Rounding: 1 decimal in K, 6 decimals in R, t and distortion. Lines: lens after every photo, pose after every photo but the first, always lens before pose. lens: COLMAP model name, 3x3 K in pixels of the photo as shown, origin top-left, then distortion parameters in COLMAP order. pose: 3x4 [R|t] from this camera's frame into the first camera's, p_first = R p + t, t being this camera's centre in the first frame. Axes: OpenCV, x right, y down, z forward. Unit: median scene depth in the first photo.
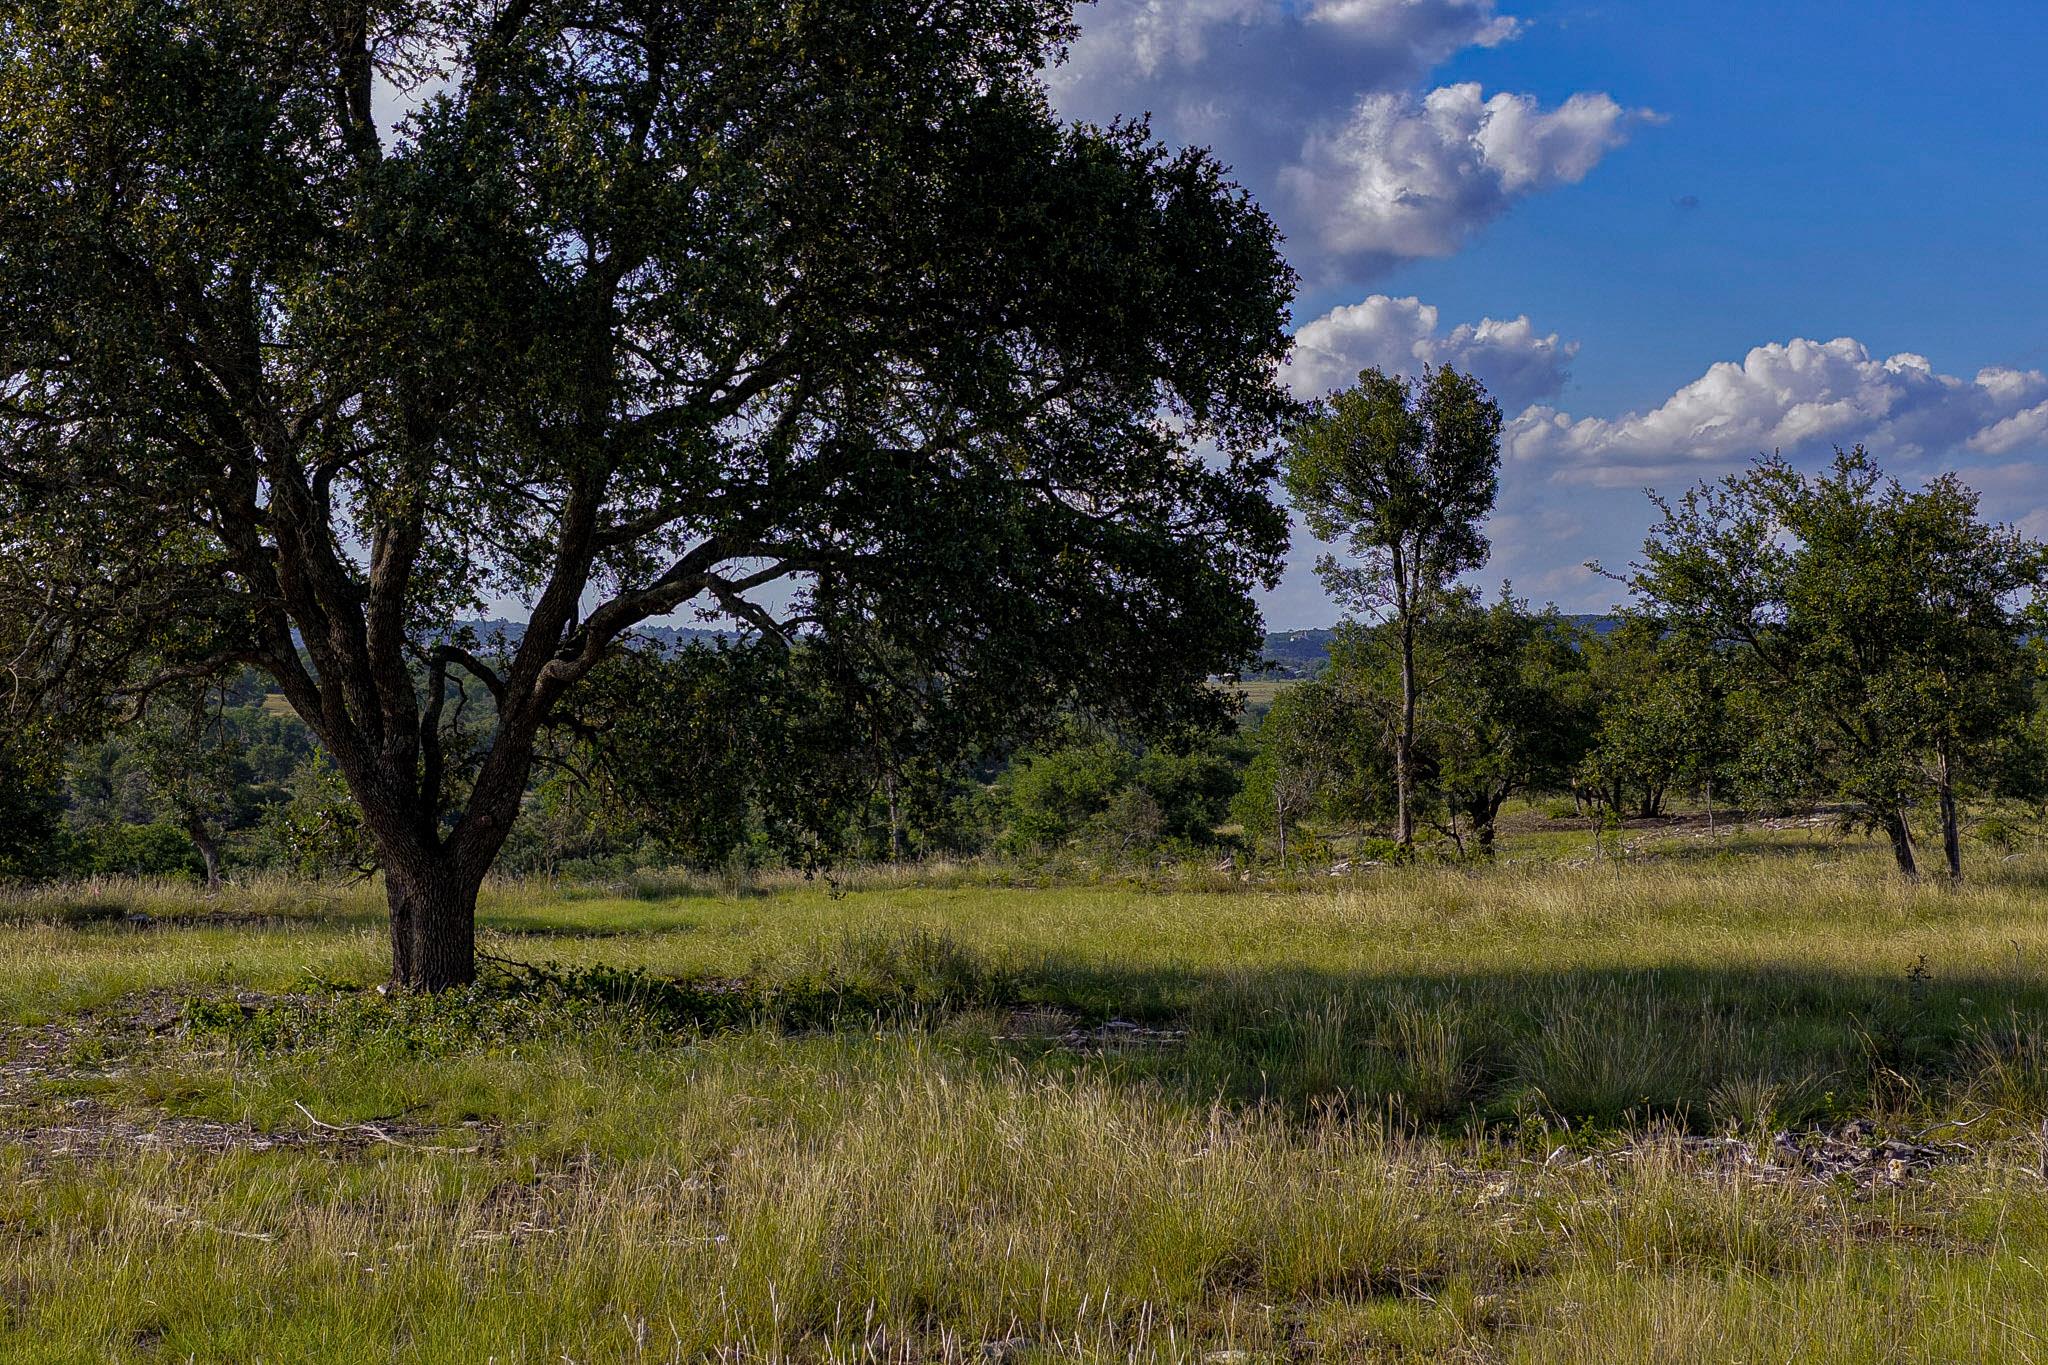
lens RADIAL K [[1662.6, 0, 1024.5], [0, 1662.6, 682.3], [0, 0, 1]] dist [-0.005338, 0.004934]
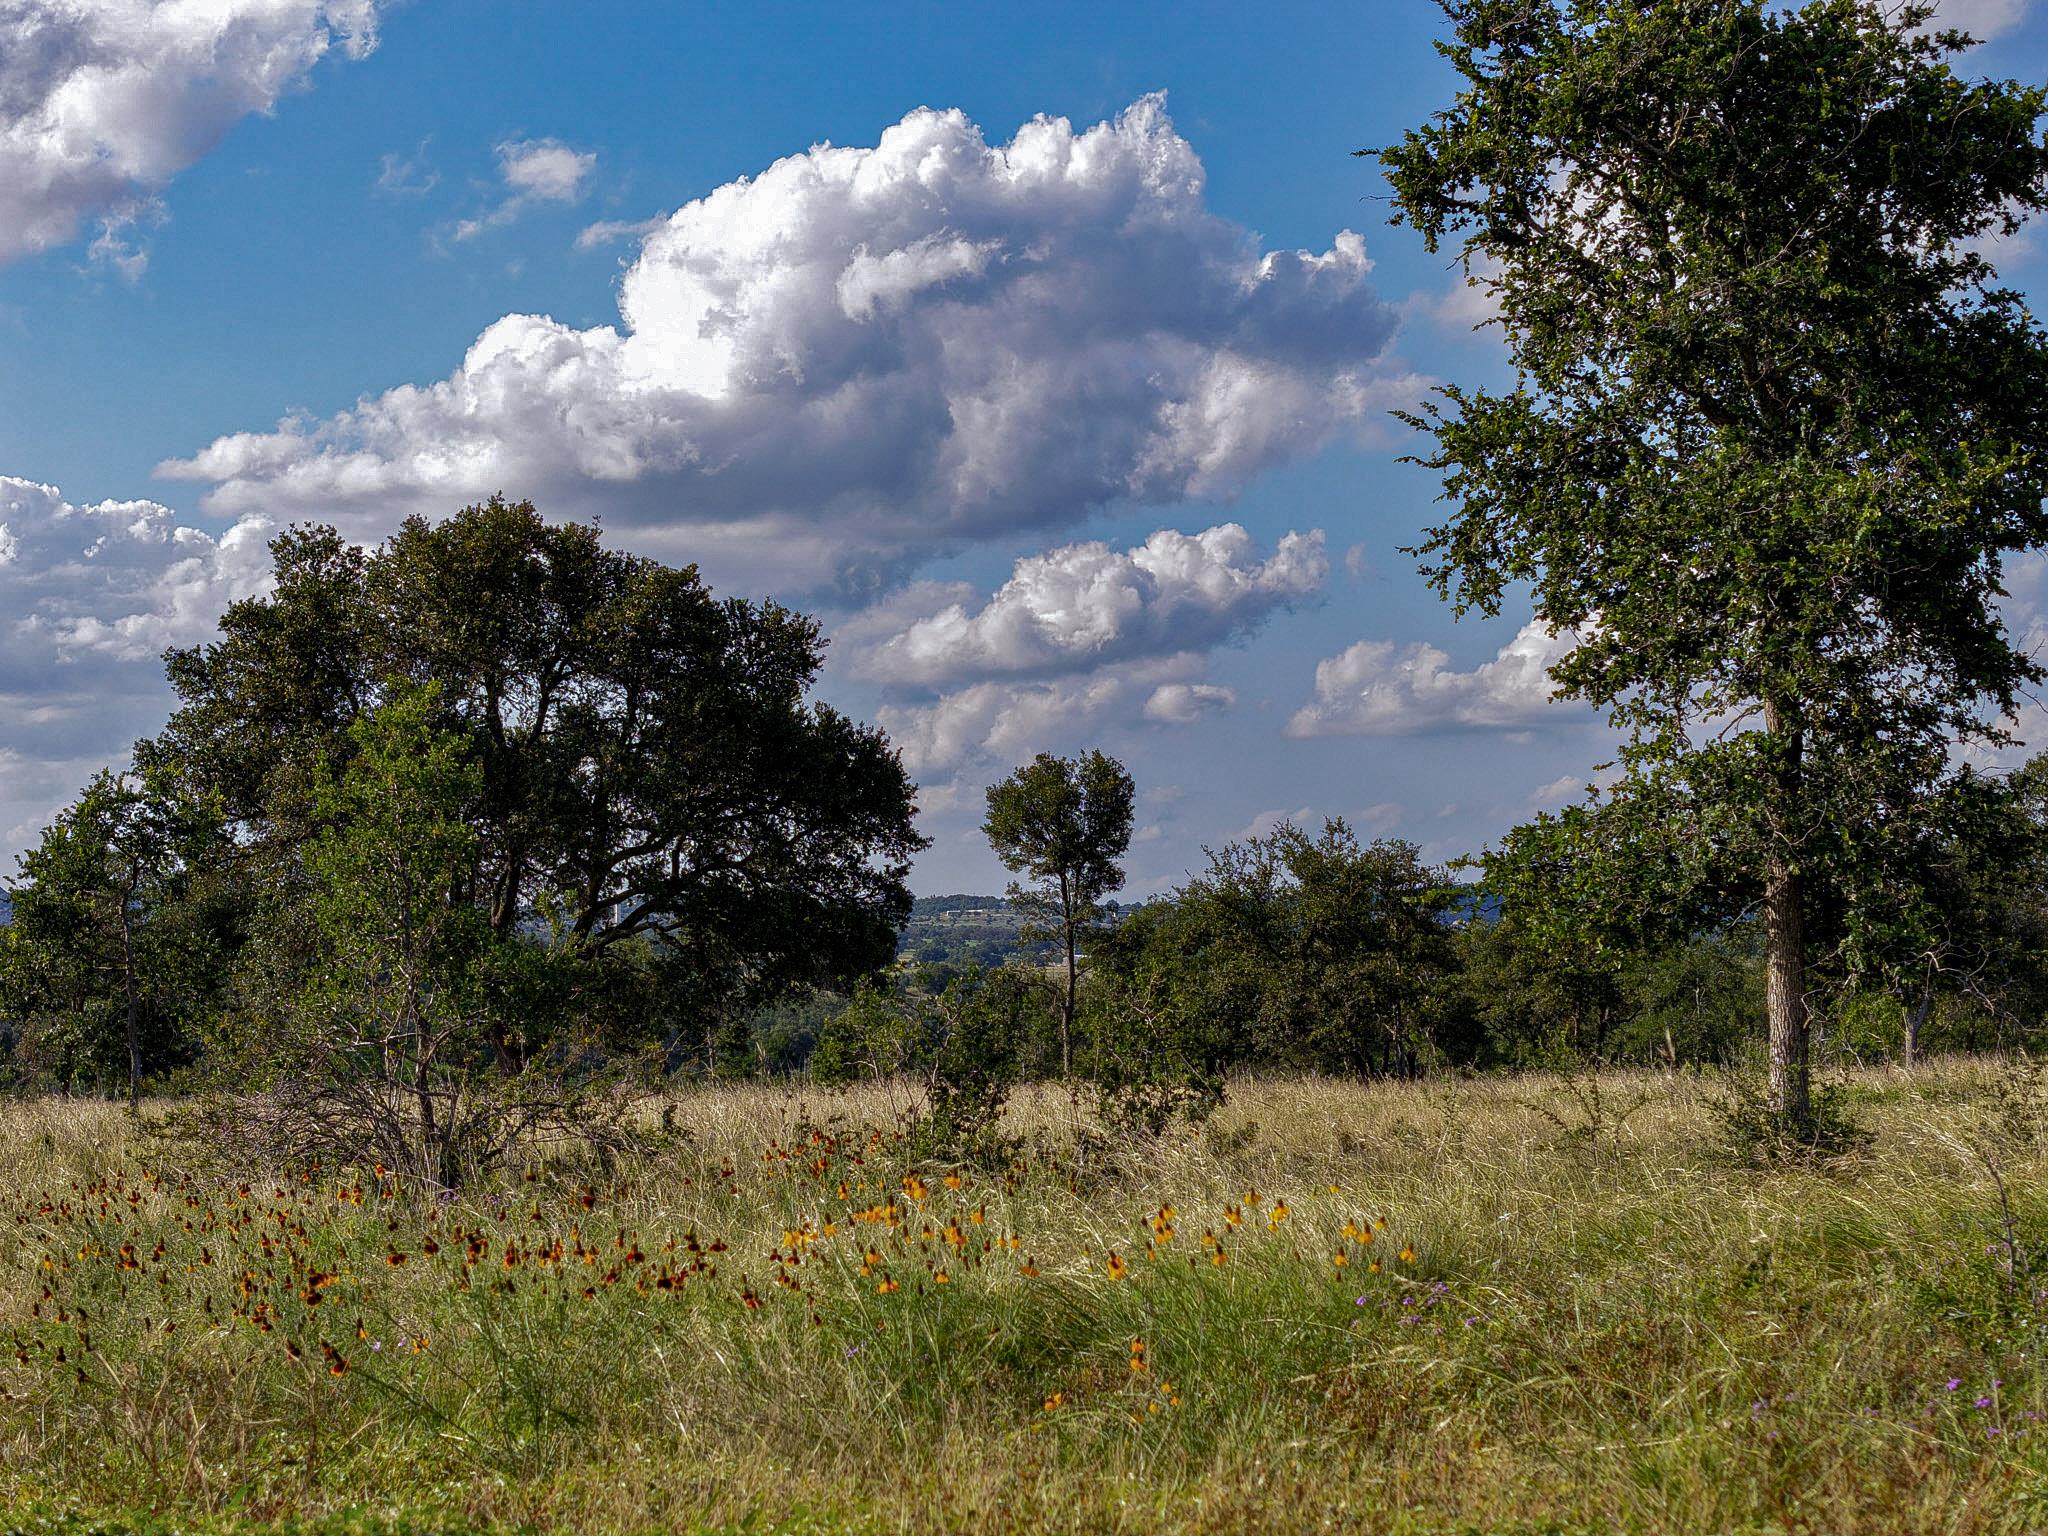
lens RADIAL K [[4178.6, 0, 1023.7], [0, 4178.6, 767.8], [0, 0, 1]] dist [-0.049376, 0.000000]
pose [[0.999693, 0.001598, 0.024723, 0.100658], [-0.000473, 0.998968, -0.045410, -0.009772], [-0.024770, 0.045384, 0.998662, -2.666407]]
